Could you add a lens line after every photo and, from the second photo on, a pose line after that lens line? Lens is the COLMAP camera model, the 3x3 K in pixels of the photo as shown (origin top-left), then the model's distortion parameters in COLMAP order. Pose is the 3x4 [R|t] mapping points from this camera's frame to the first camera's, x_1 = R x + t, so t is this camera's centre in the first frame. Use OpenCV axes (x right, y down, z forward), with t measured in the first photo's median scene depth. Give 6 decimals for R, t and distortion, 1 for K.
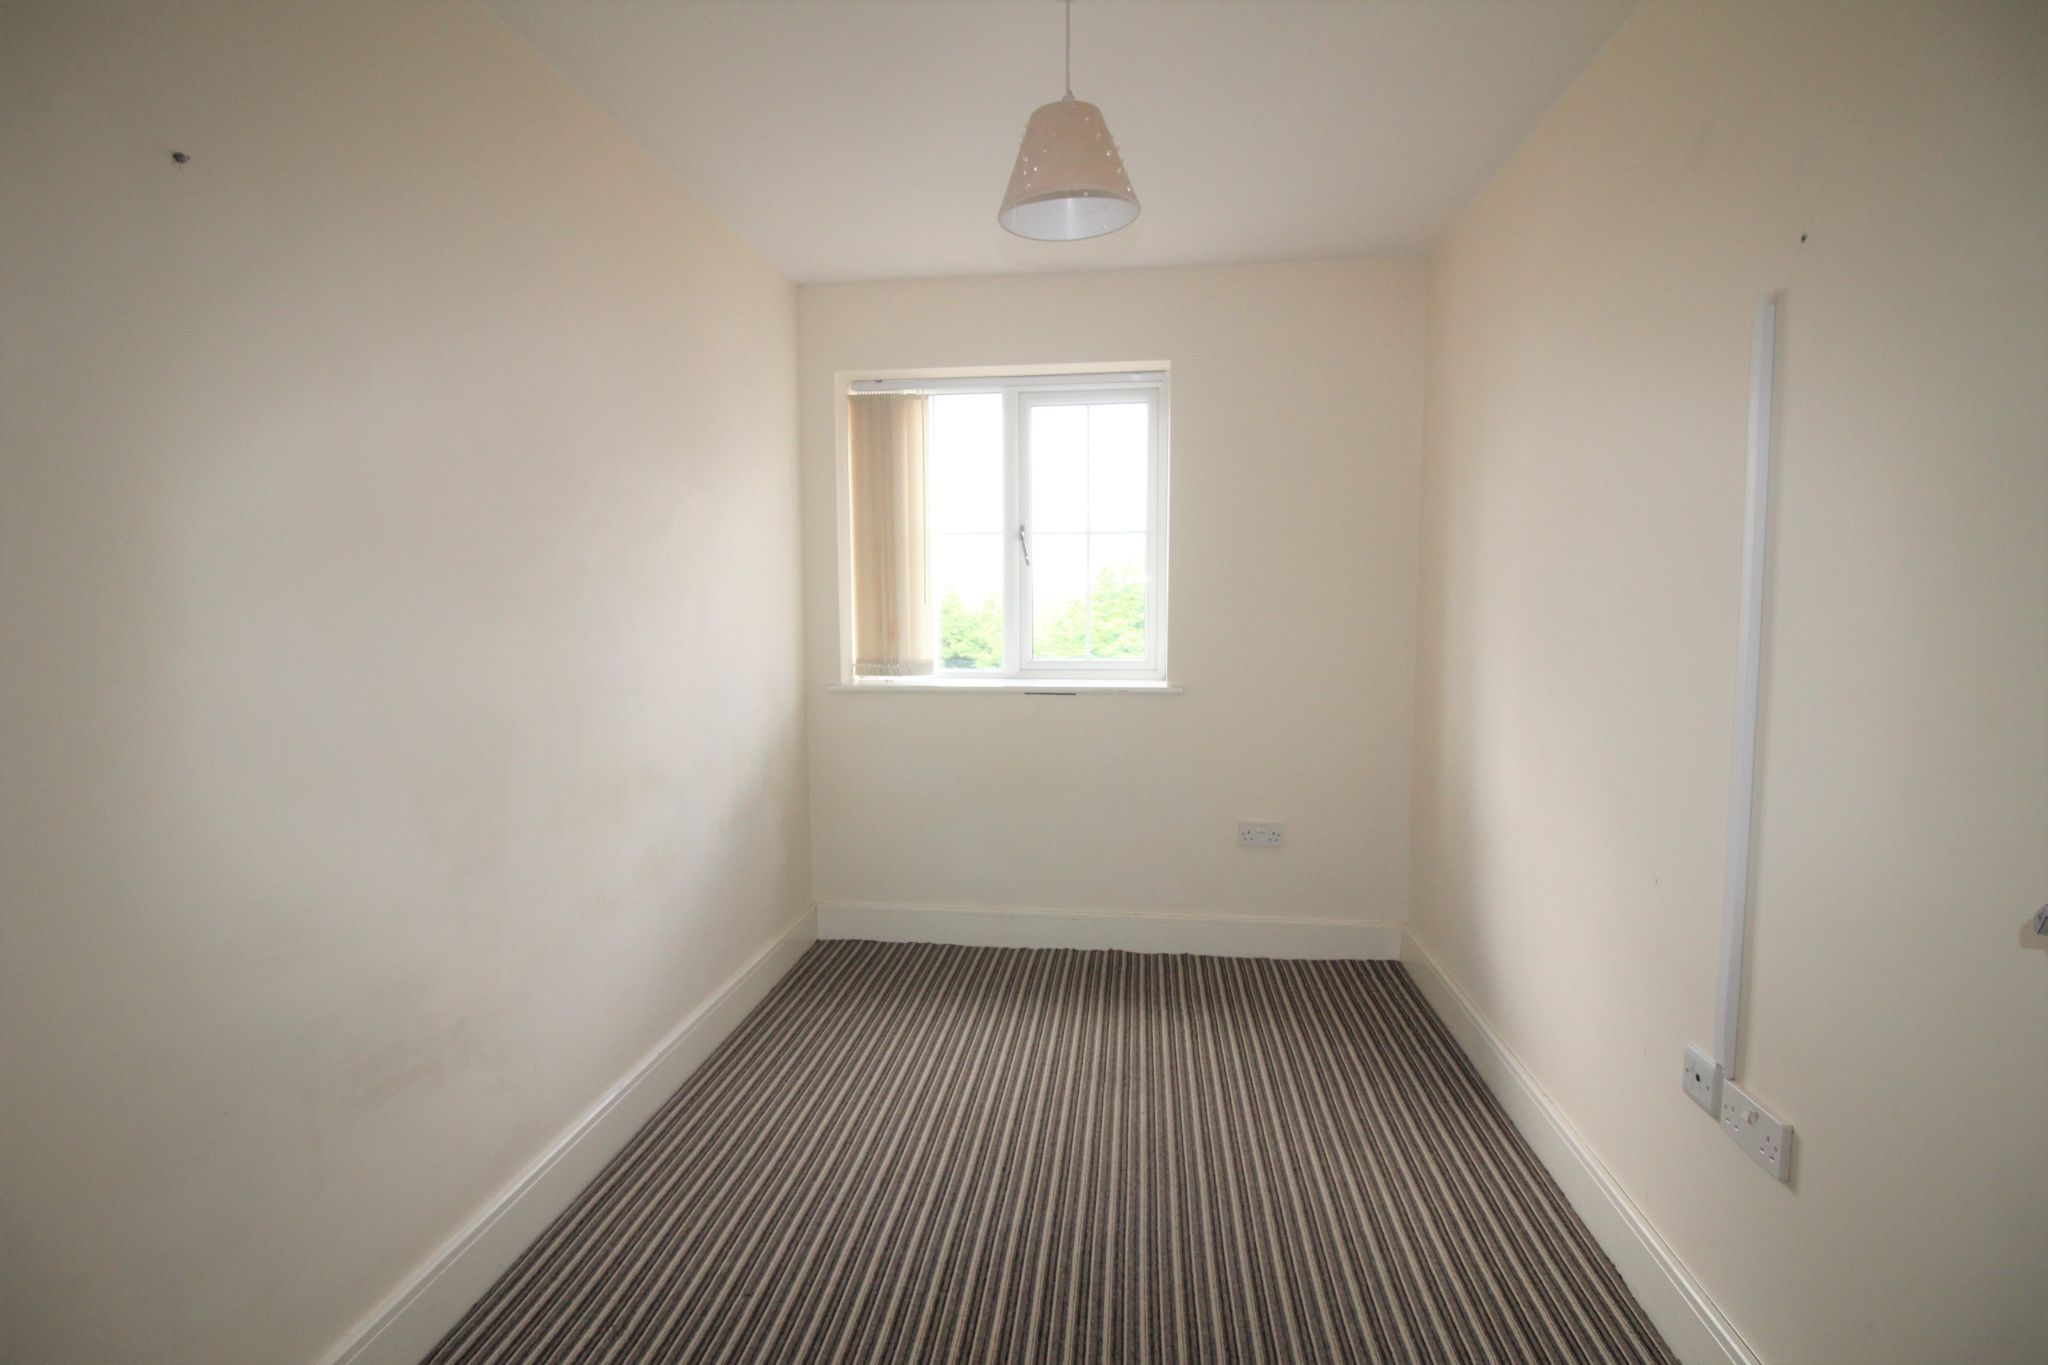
lens RADIAL K [[937.8, 0, 1024.0], [0, 937.8, 682.5], [0, 0, 1]] dist [-0.000178, -0.000024]
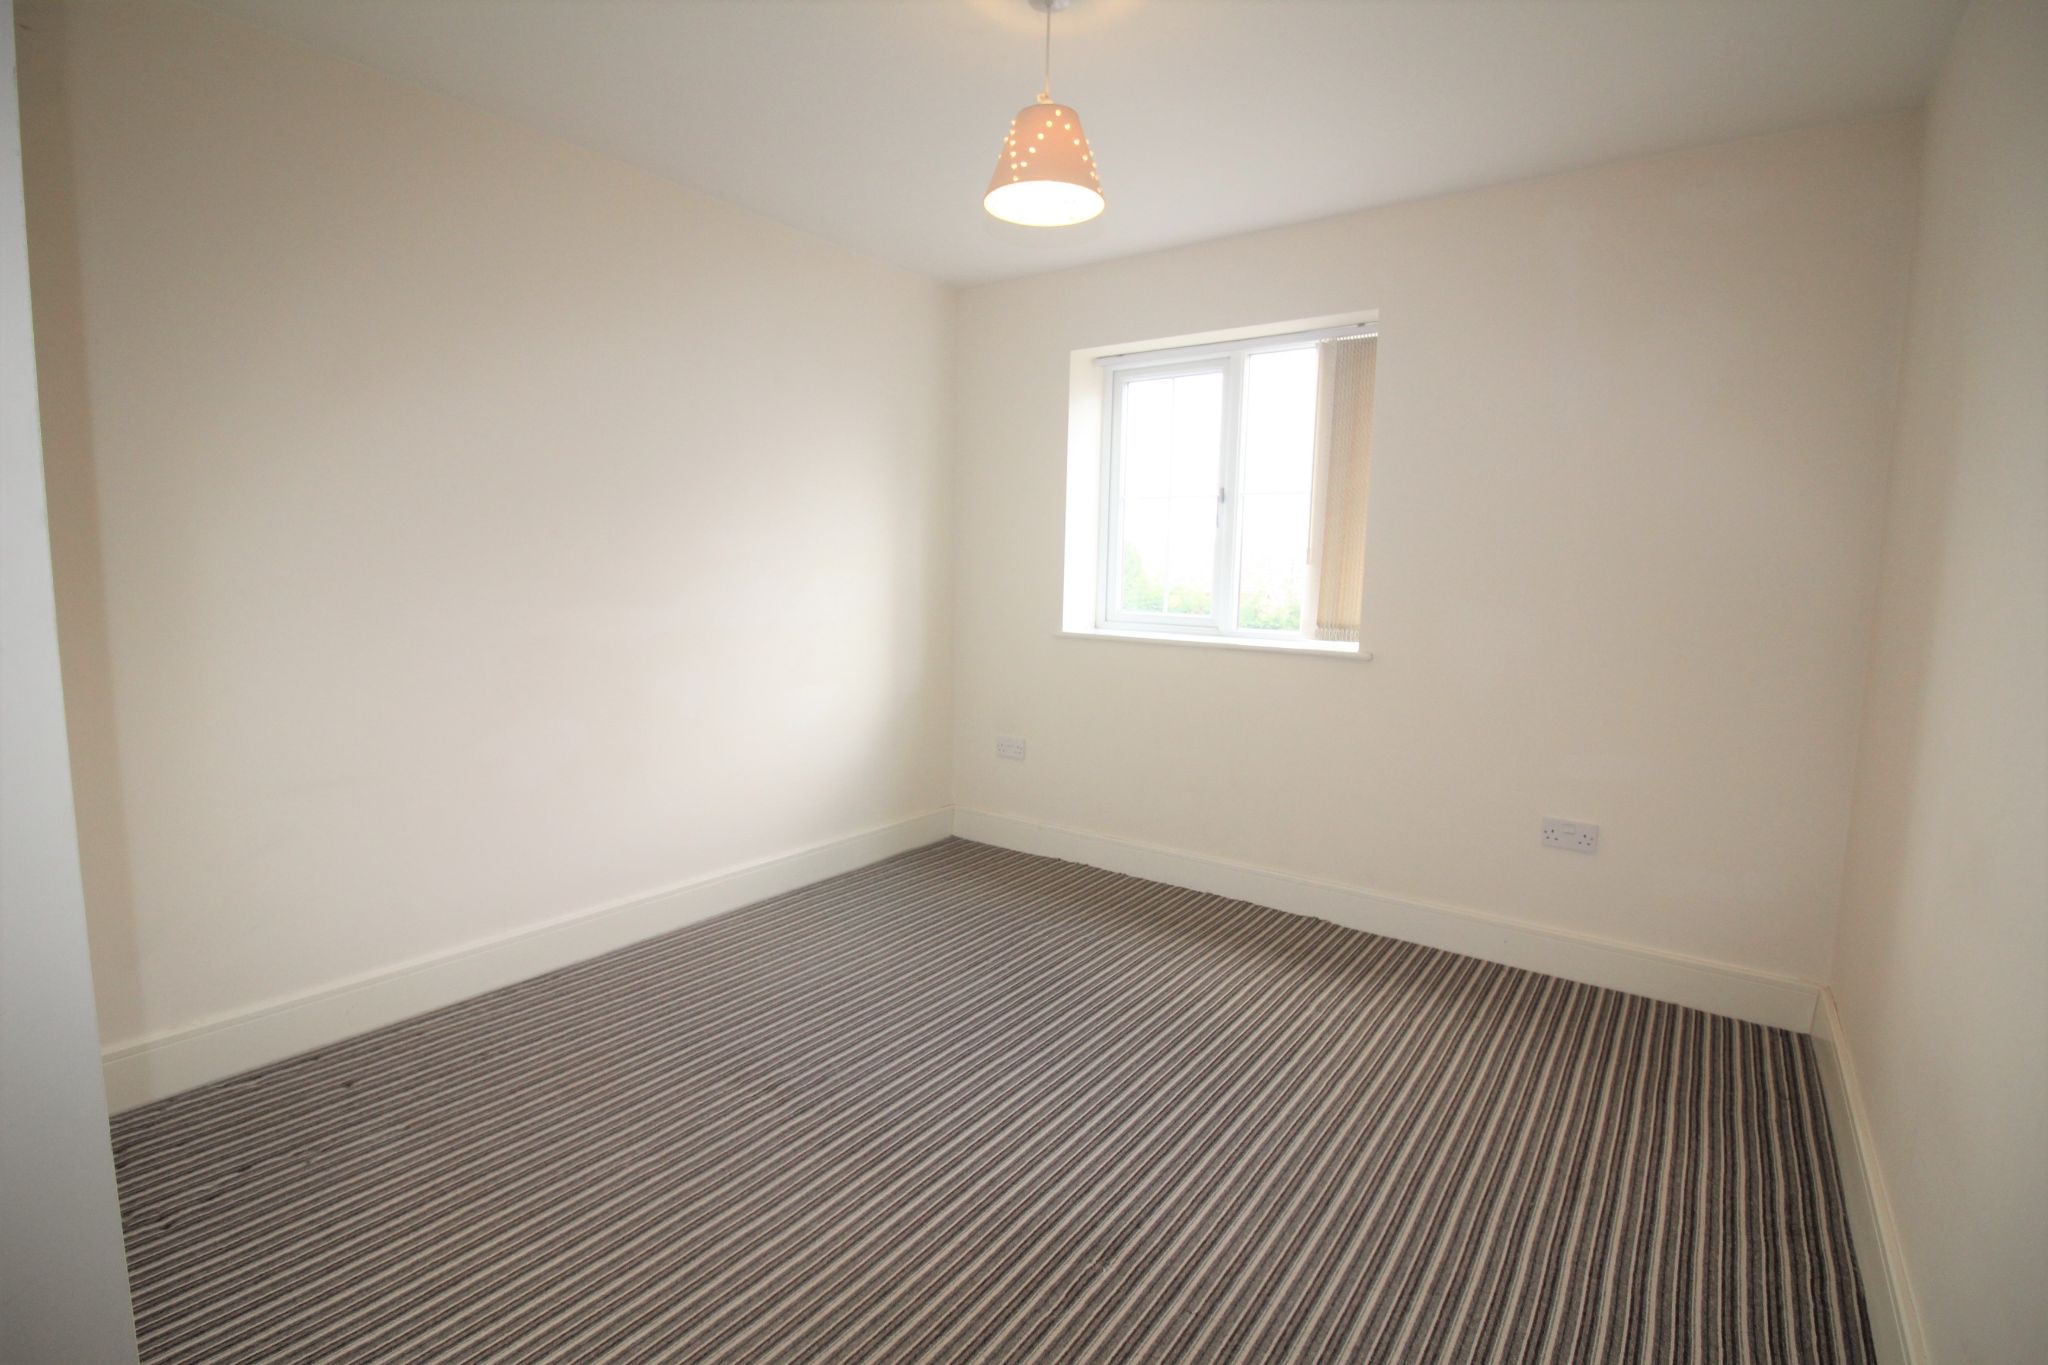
lens RADIAL K [[950.2, 0, 1024.0], [0, 950.2, 682.5], [0, 0, 1]] dist [0.080783, 0.000056]
pose [[0.872022, 0.068786, -0.484609, 0.292067], [-0.051334, 0.997468, 0.049210, 0.006016], [0.486767, -0.018035, 0.873346, -0.022153]]
